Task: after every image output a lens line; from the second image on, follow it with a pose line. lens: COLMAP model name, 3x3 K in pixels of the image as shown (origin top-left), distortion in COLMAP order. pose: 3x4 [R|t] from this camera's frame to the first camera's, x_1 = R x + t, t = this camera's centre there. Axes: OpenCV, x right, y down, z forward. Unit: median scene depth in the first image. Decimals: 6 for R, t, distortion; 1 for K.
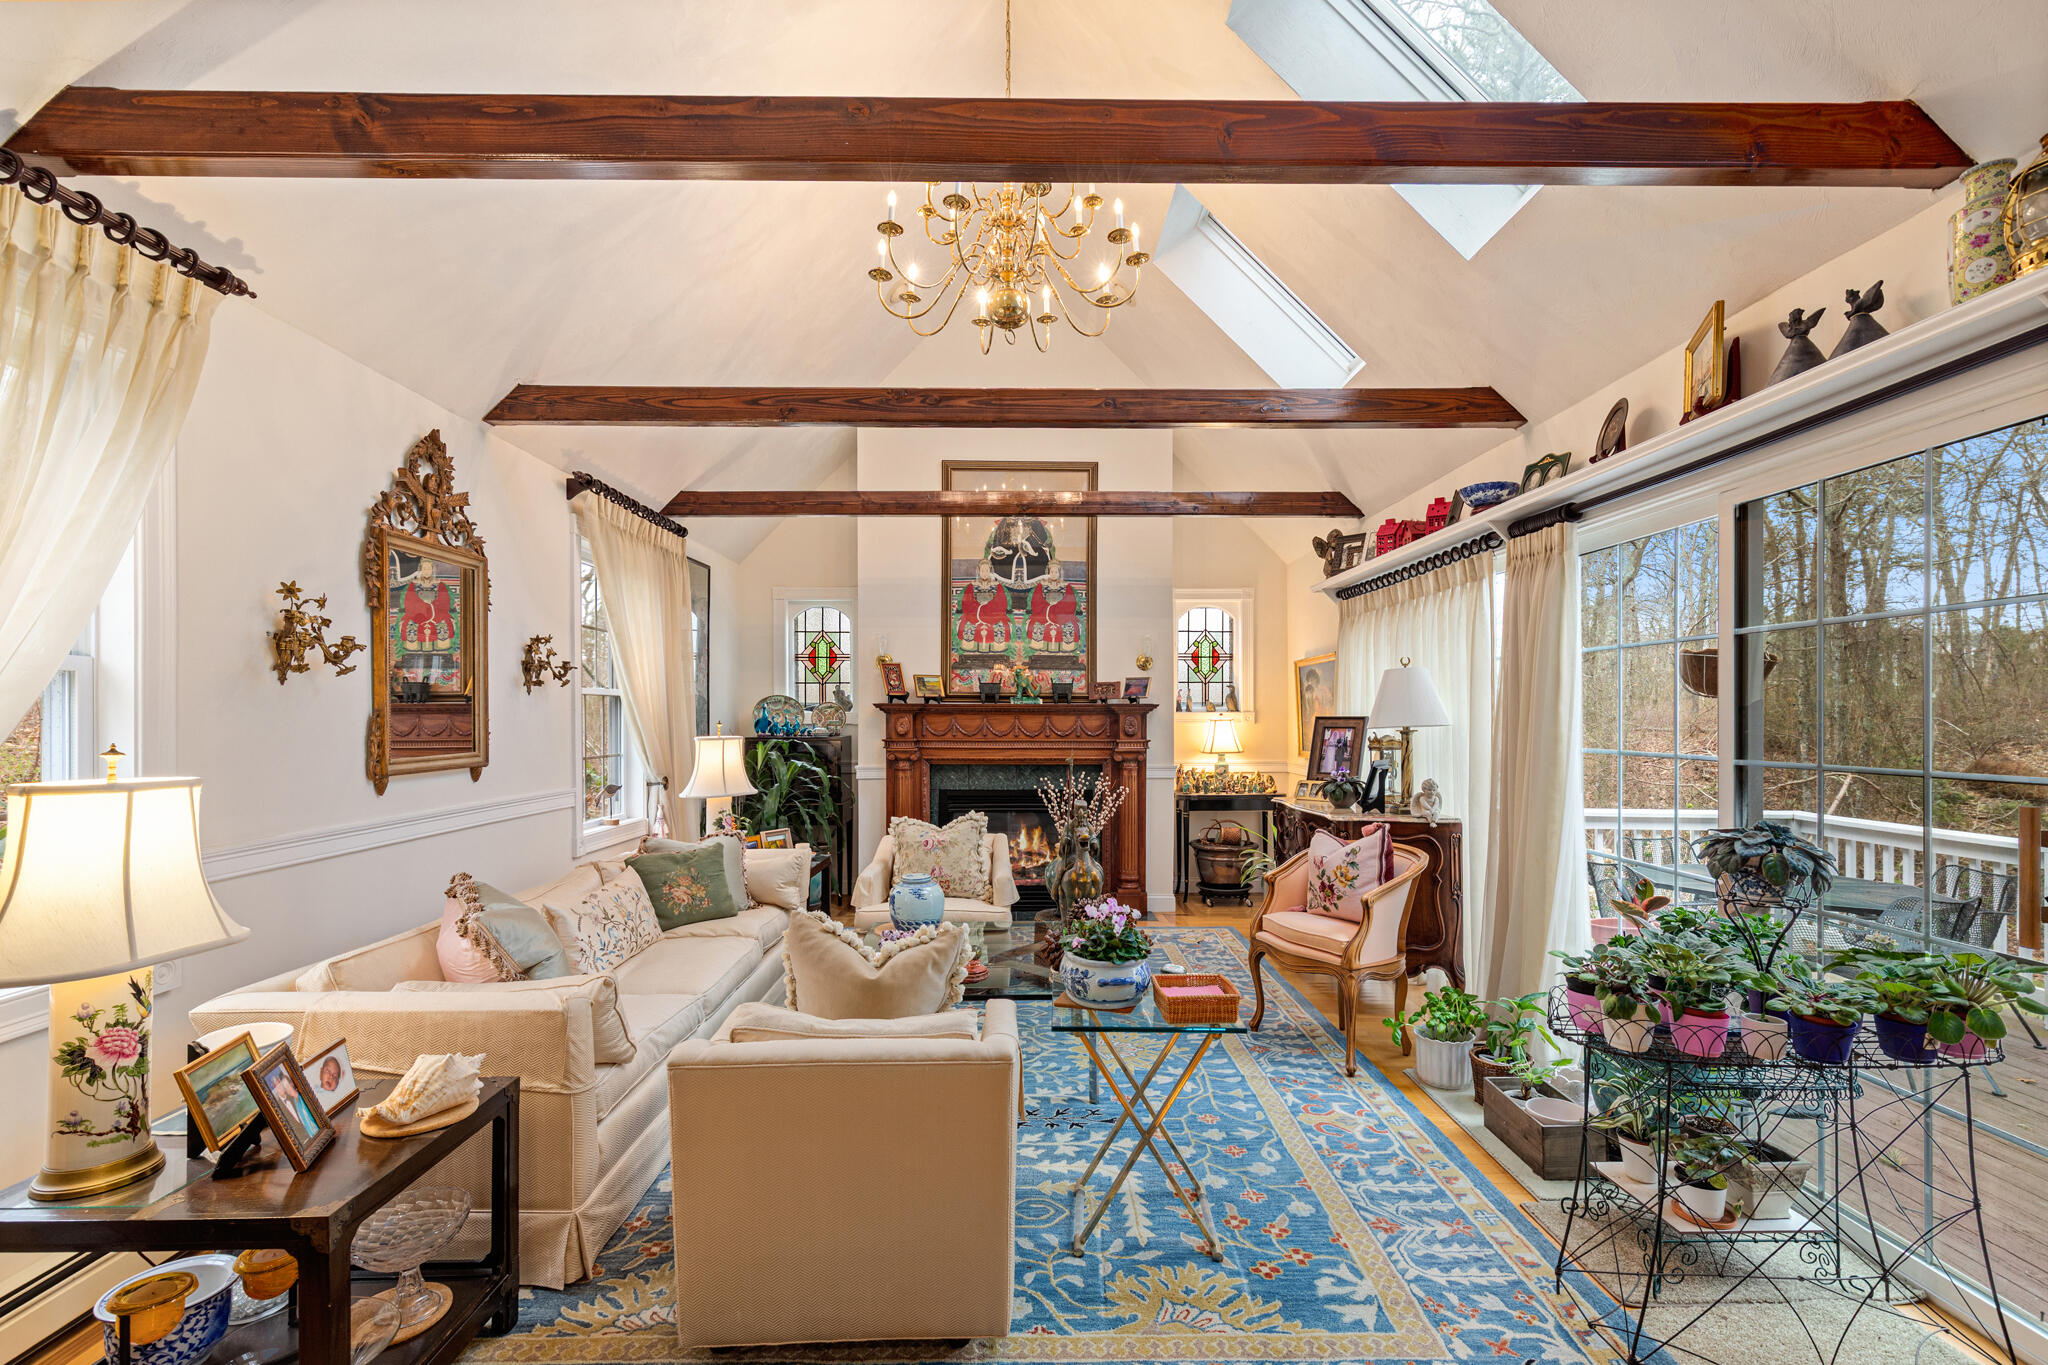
lens RADIAL K [[926.6, 0, 1024.0], [0, 926.6, 708.8], [0, 0, 1]] dist [0.007055, -0.002015]
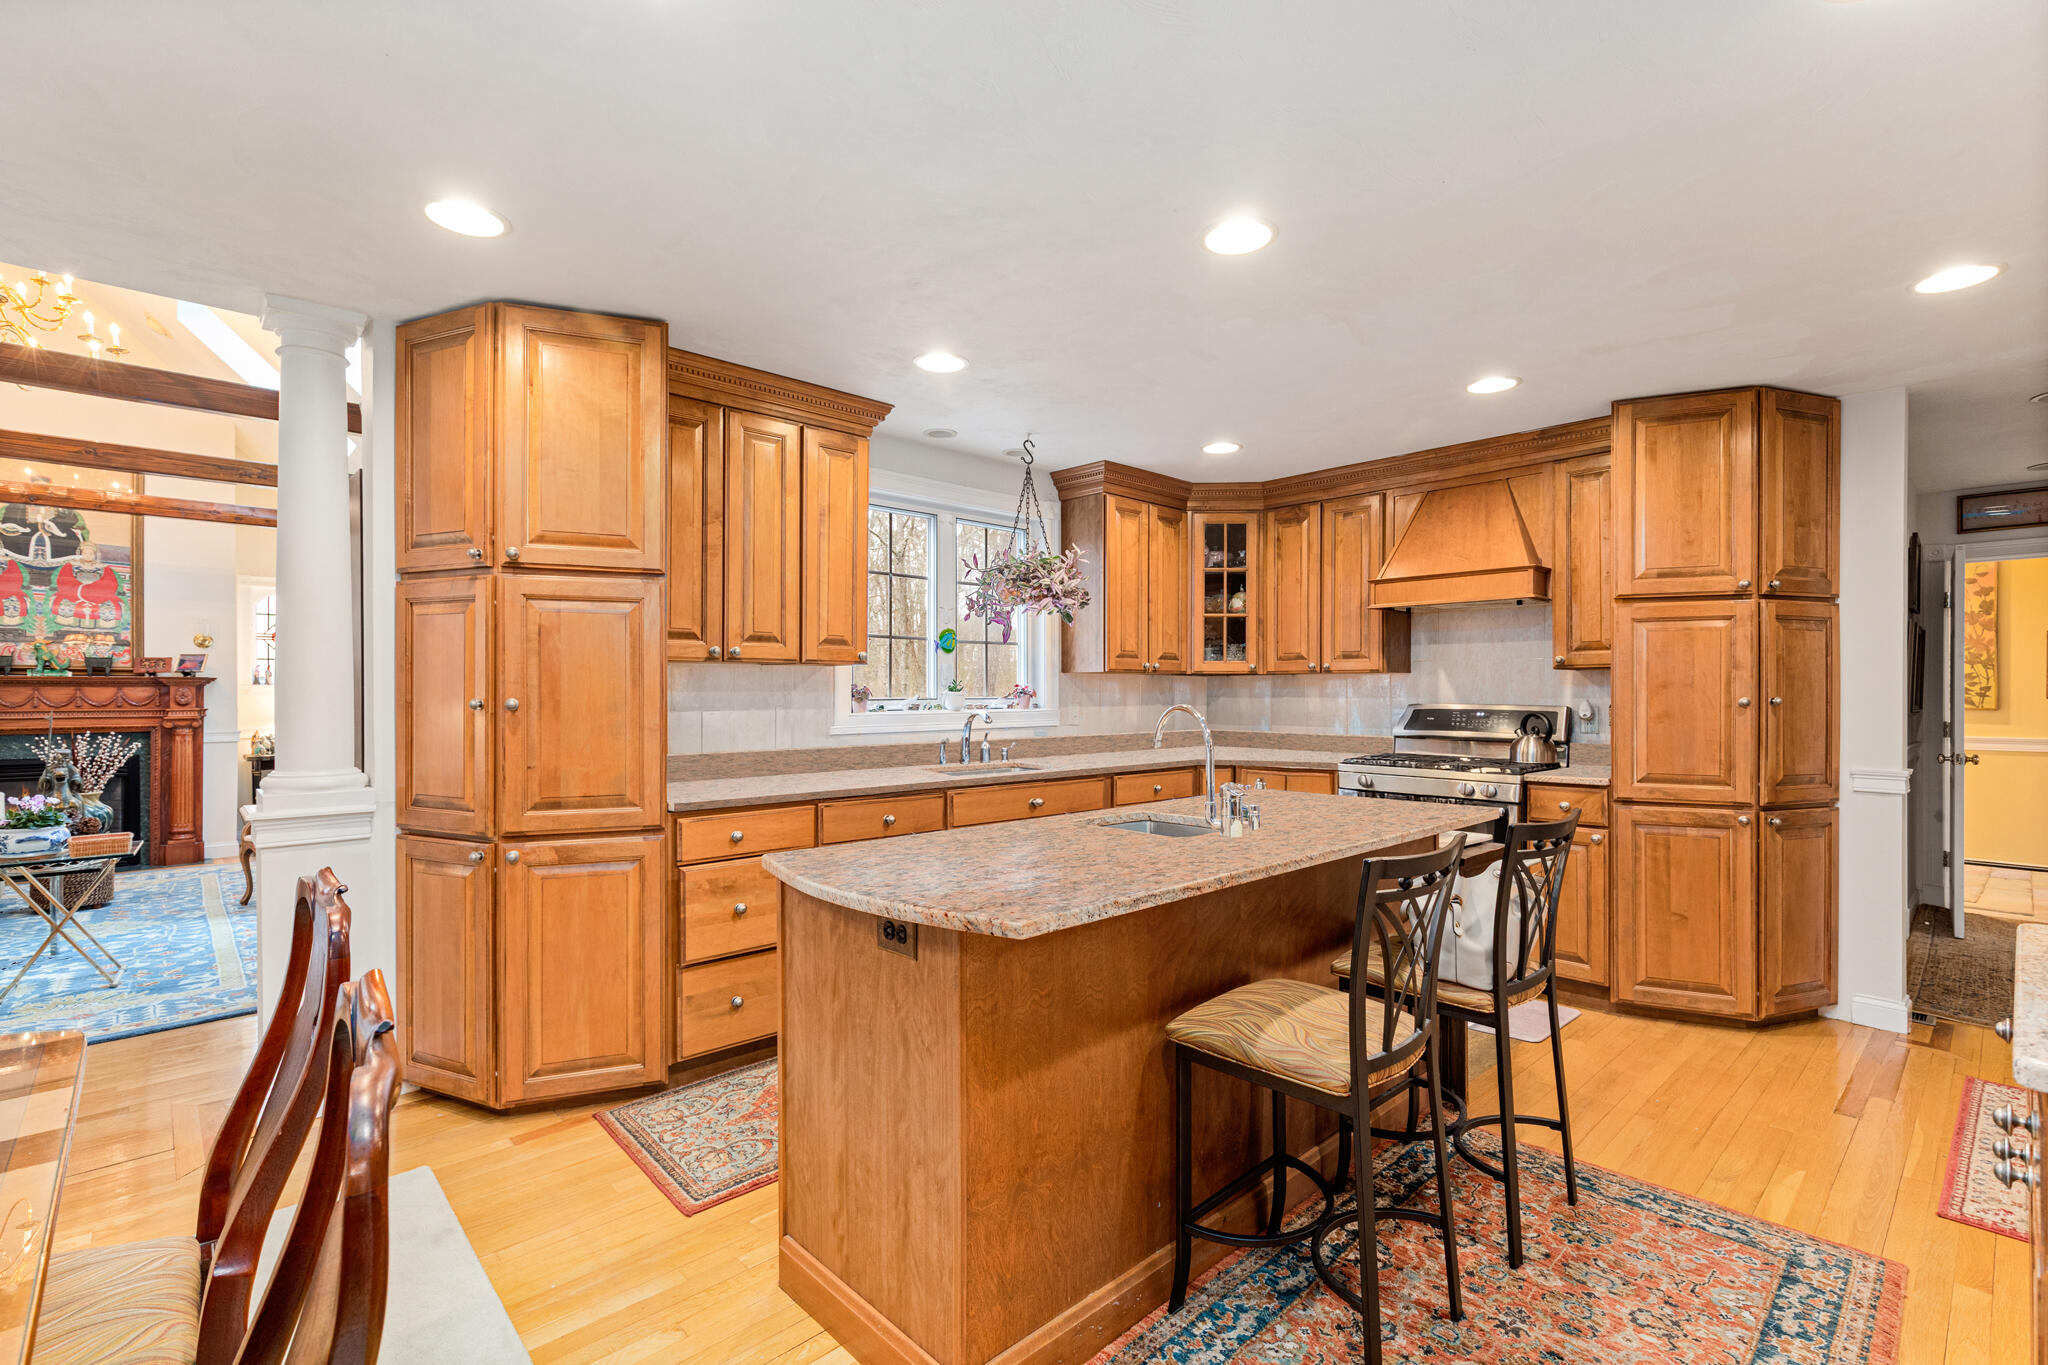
lens RADIAL K [[926.6, 0, 1044.2], [0, 926.6, 695.2], [0, 0, 1]] dist [0.007055, -0.002015]
pose [[0.731309, -0.003630, 0.682036, 0.106792], [-0.002431, 0.999966, 0.007928, 0.005051], [-0.682042, -0.007456, 0.731275, -0.549732]]
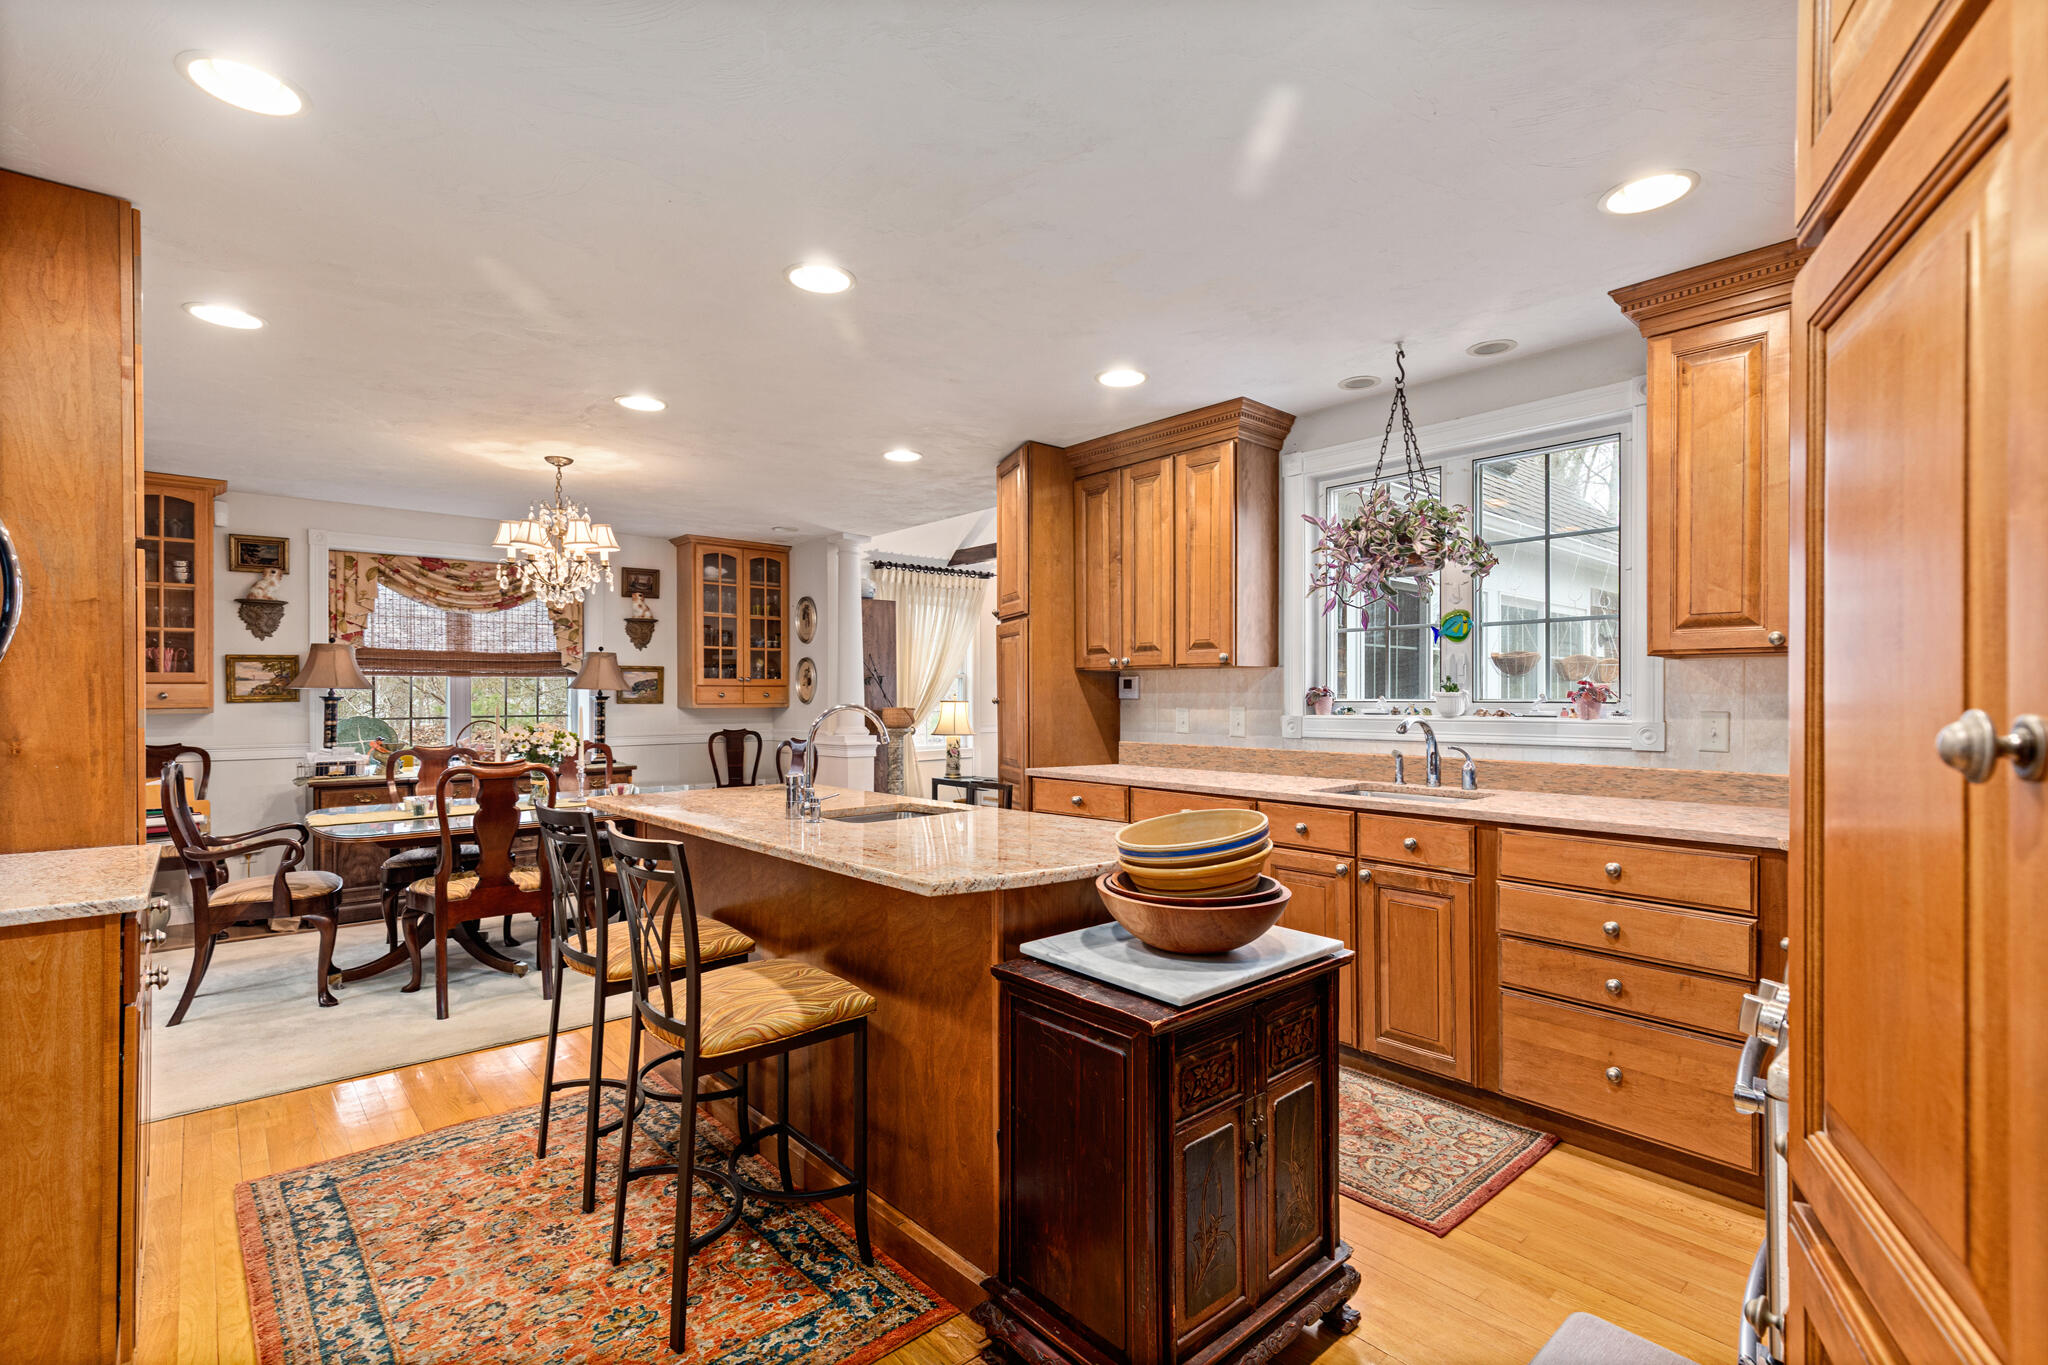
lens RADIAL K [[926.6, 0, 1017.6], [0, 926.6, 691.8], [0, 0, 1]] dist [0.007055, -0.002015]
pose [[0.650836, -0.004201, -0.759207, 0.805049], [0.006641, 0.999978, 0.000159, 0.006356], [0.759189, -0.005145, 0.650849, -0.530232]]
